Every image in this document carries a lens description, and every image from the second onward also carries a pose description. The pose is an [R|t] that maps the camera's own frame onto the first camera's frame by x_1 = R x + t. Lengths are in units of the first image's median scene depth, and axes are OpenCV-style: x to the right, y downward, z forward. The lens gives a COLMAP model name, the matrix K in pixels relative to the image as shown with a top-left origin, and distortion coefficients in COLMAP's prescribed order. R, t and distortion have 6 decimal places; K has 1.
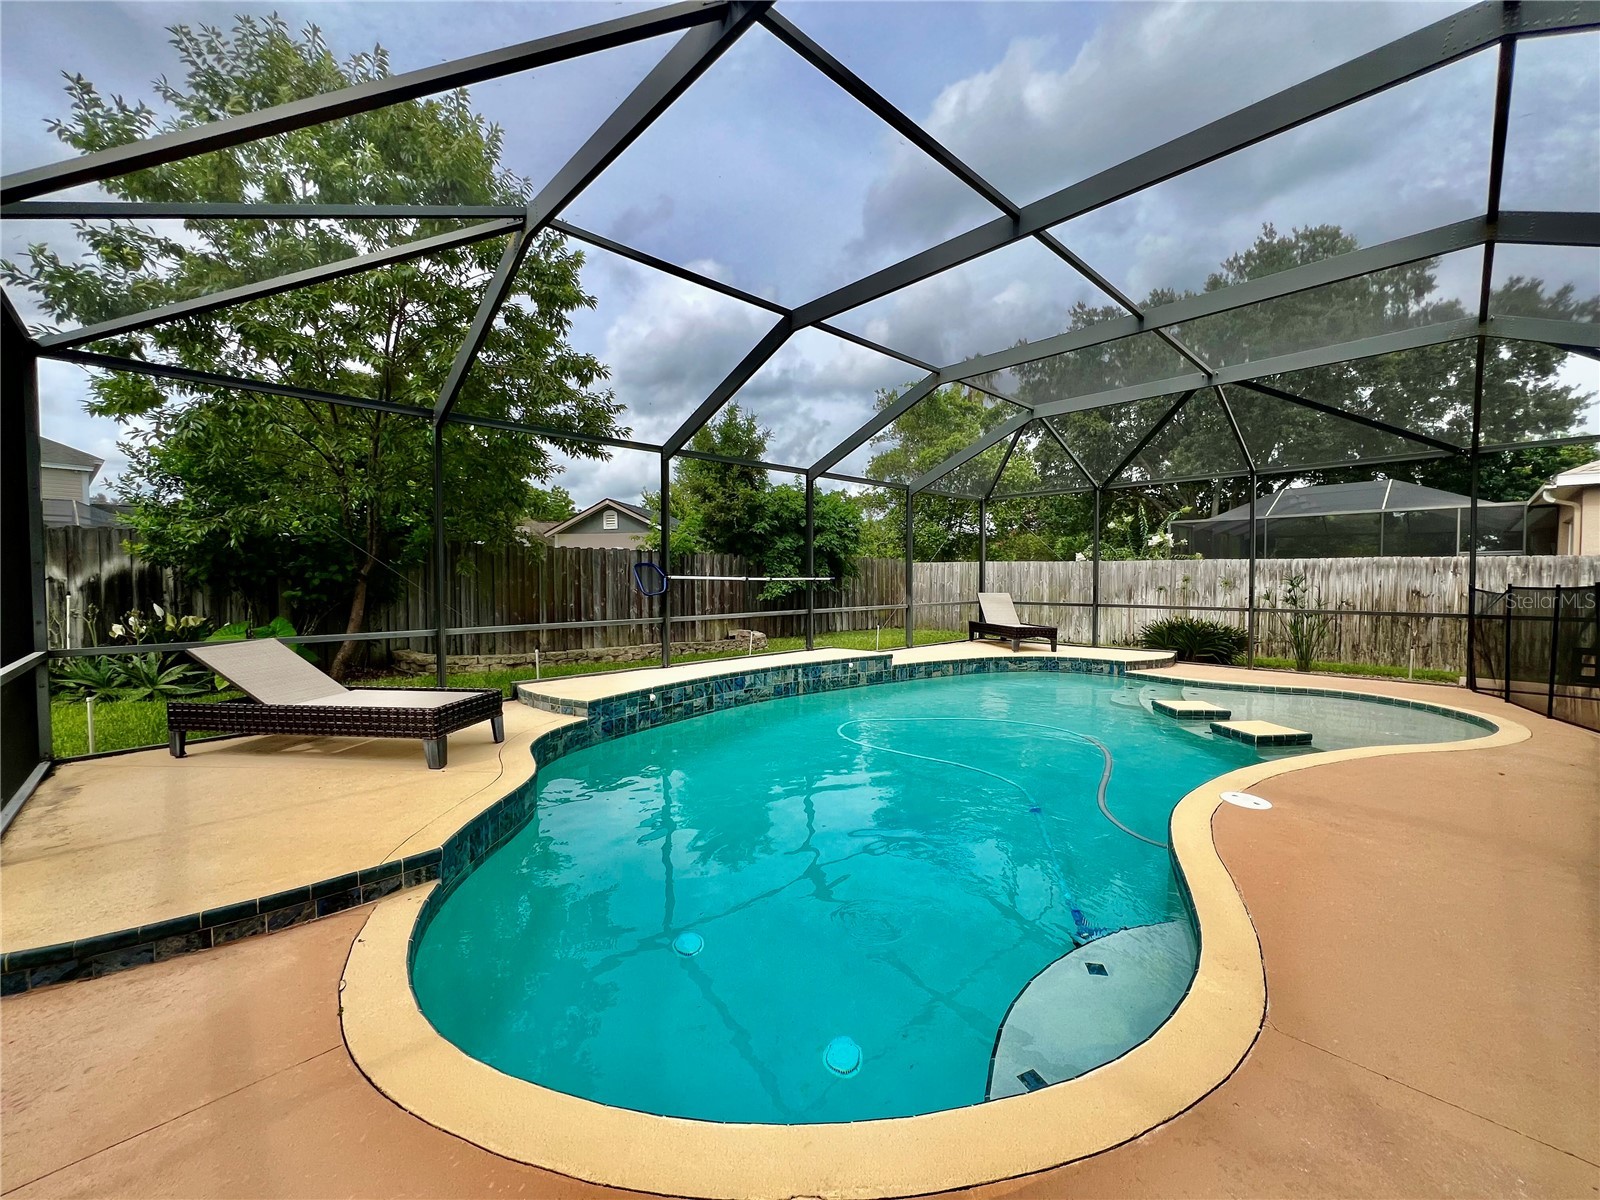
lens RADIAL K [[639.2, 0, 795.6], [0, 639.2, 598.7], [0, 0, 1]] dist [0.001190, 0.000146]
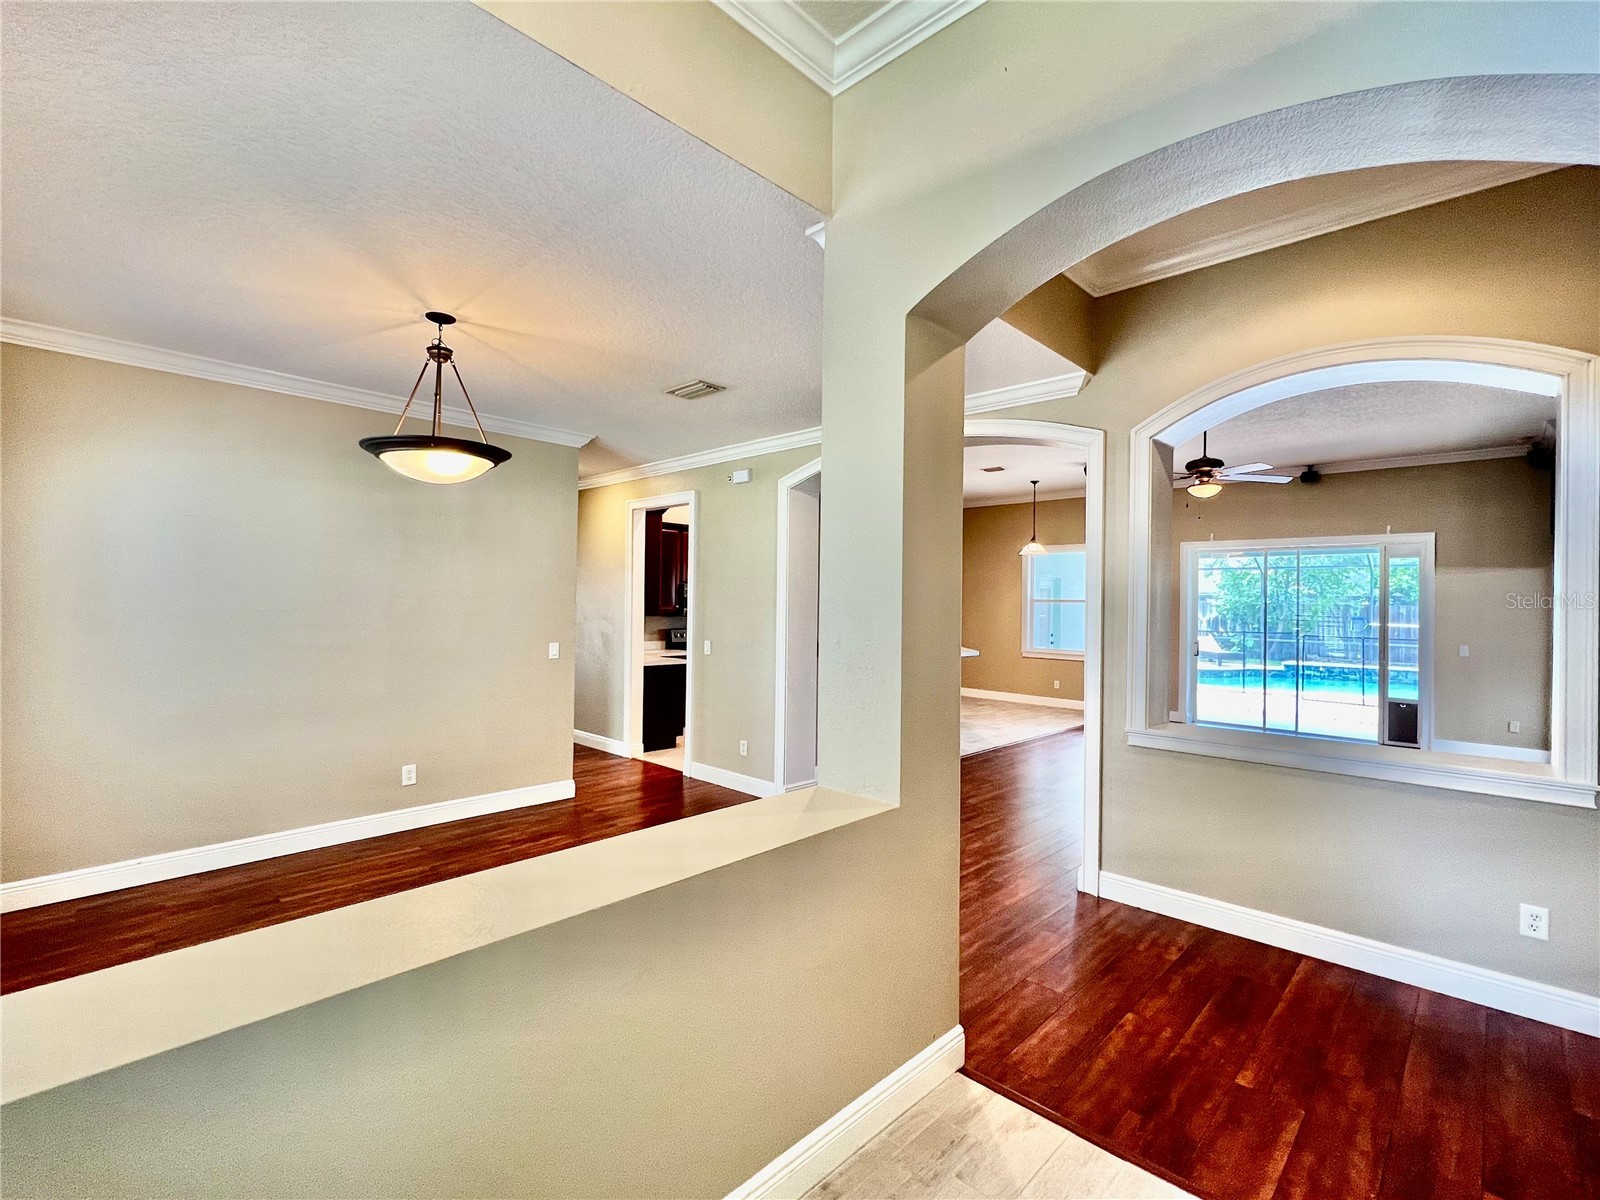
lens RADIAL K [[724.1, 0, 793.9], [0, 724.1, 596.9], [0, 0, 1]] dist [0.000081, 0.000057]
pose [[0.031202, -0.005018, -0.999501, 2.115362], [-0.049935, 0.998731, -0.006573, -0.011929], [0.998265, 0.050115, 0.030912, -1.001292]]
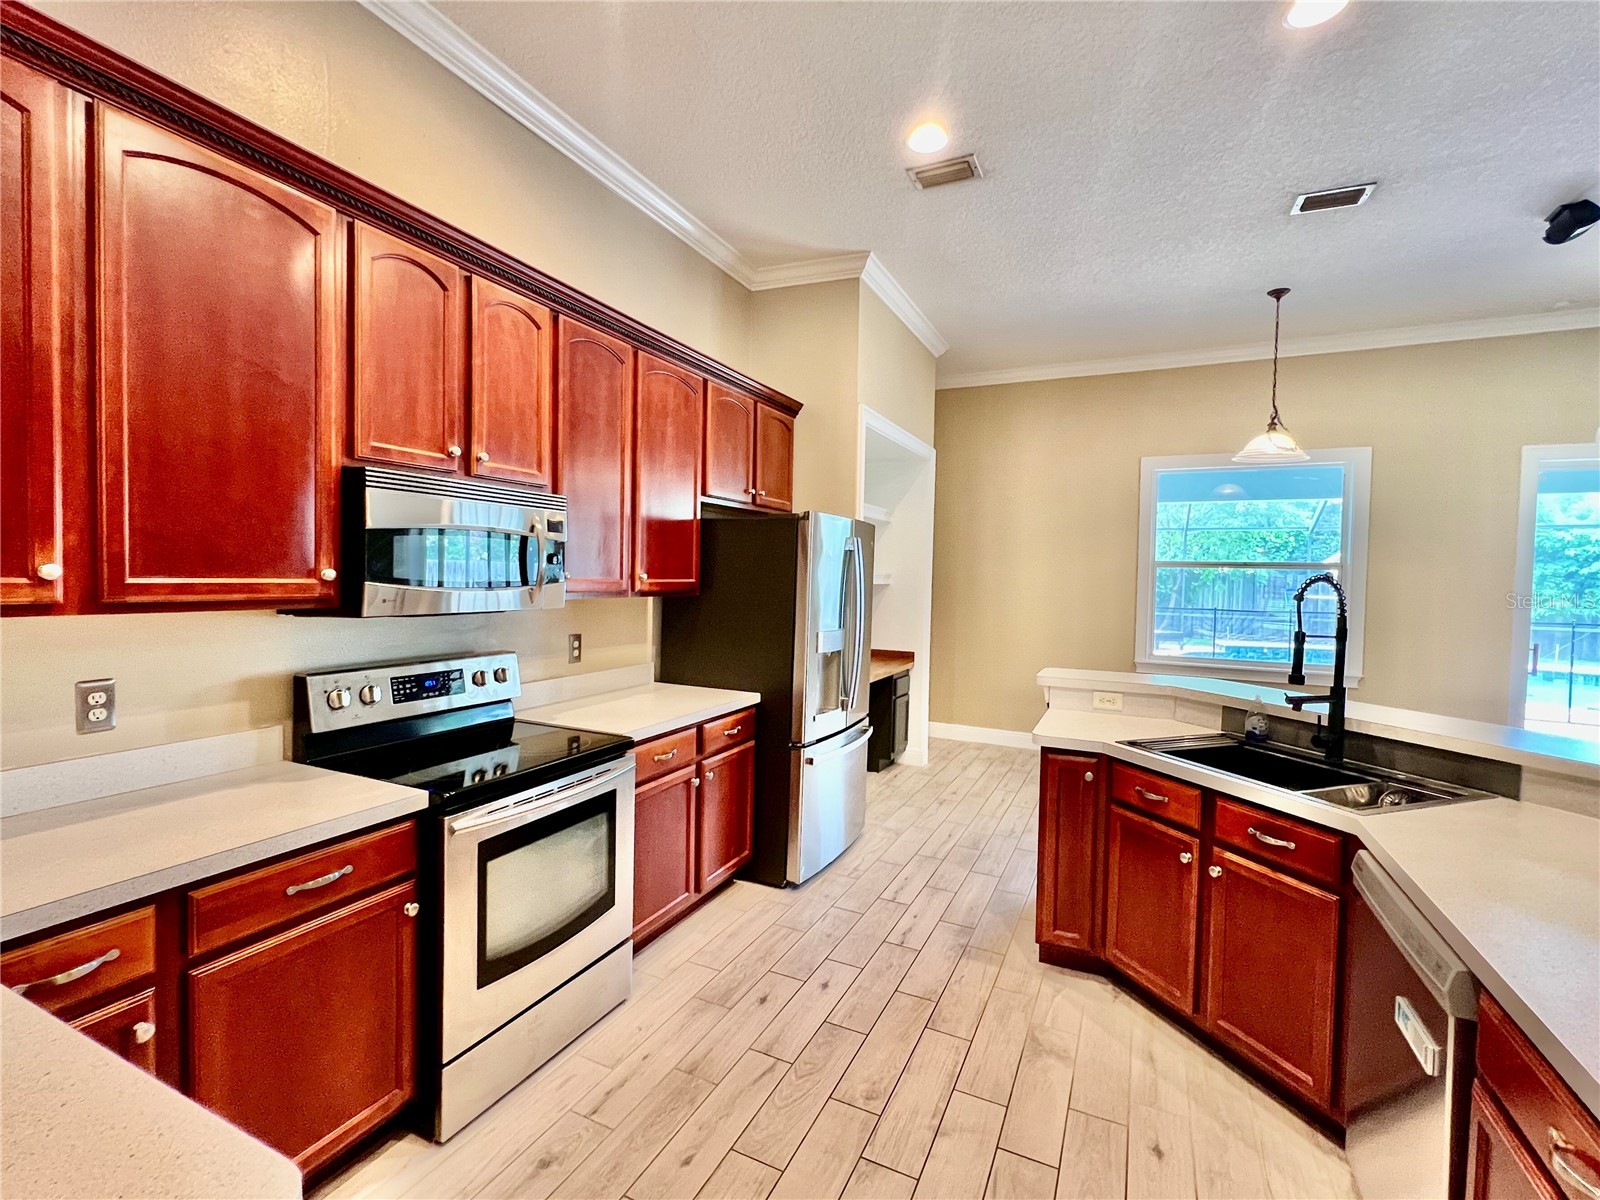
lens RADIAL K [[724.1, 0, 793.9], [0, 724.1, 596.9], [0, 0, 1]] dist [0.000081, 0.000057]
pose [[0.346111, 0.038730, -0.937394, 1.210895], [-0.052689, 0.998373, 0.021795, 0.000173], [0.936713, 0.041847, 0.347589, -1.091814]]
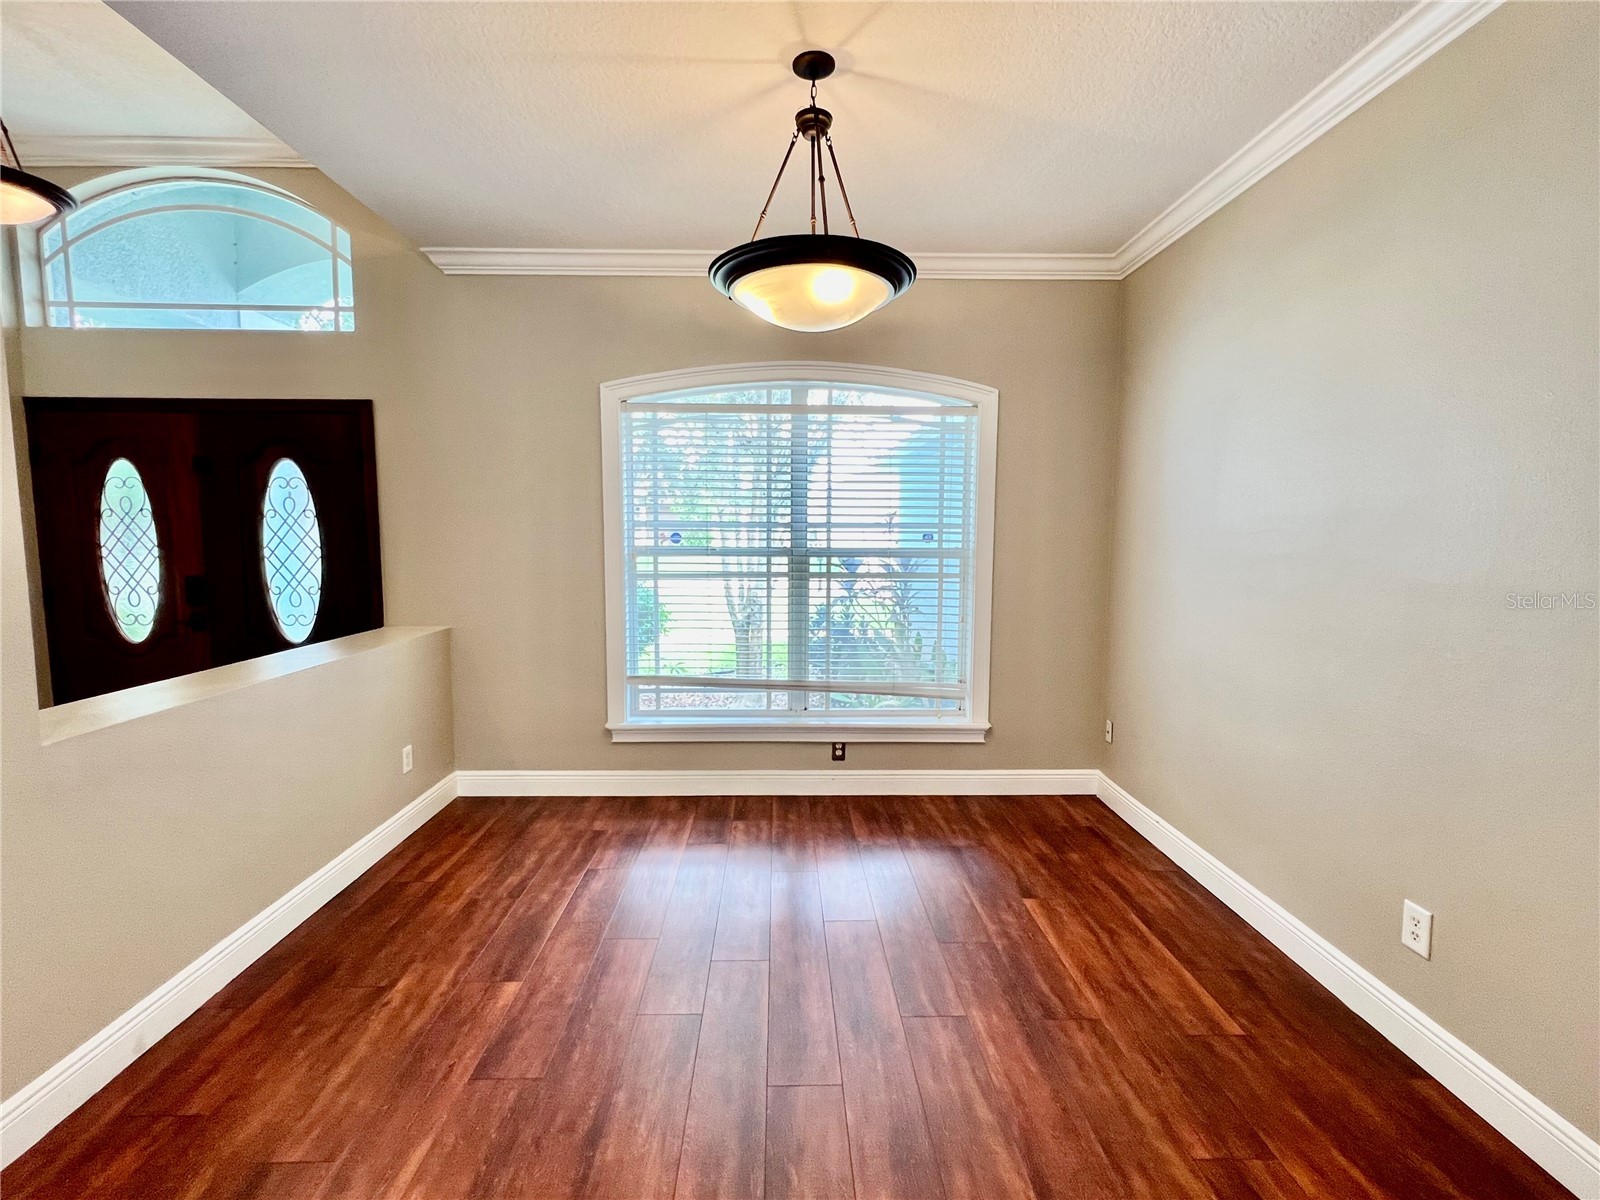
lens RADIAL K [[724.1, 0, 793.9], [0, 724.1, 596.9], [0, 0, 1]] dist [0.000081, 0.000057]
pose [[-0.734434, -0.064996, 0.675561, 1.477420], [0.020815, 0.992778, 0.118144, 0.000329], [-0.678361, 0.100831, -0.727777, -0.976584]]
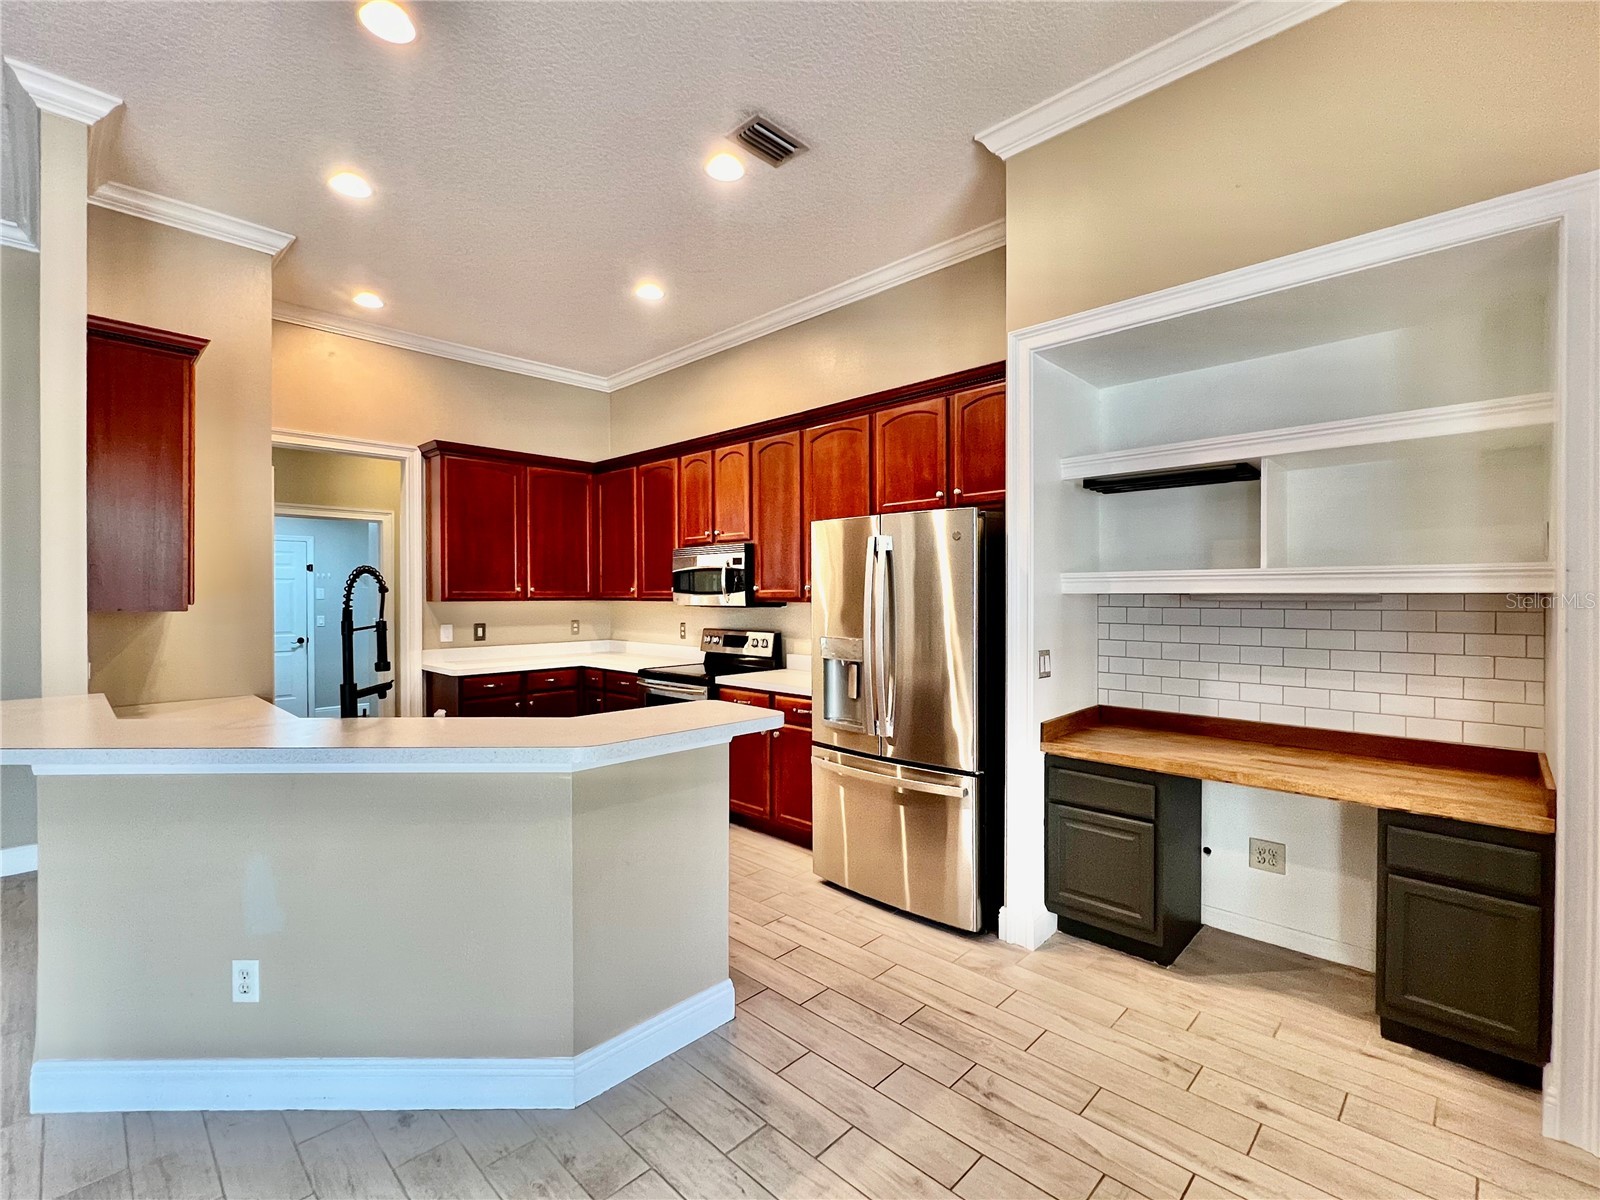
lens RADIAL K [[724.1, 0, 793.9], [0, 724.1, 596.9], [0, 0, 1]] dist [0.000081, 0.000057]
pose [[-0.999556, 0.006147, -0.029151, 0.829966], [0.005034, 0.999260, 0.038126, -0.012155], [0.029364, 0.037963, -0.998848, -0.467309]]
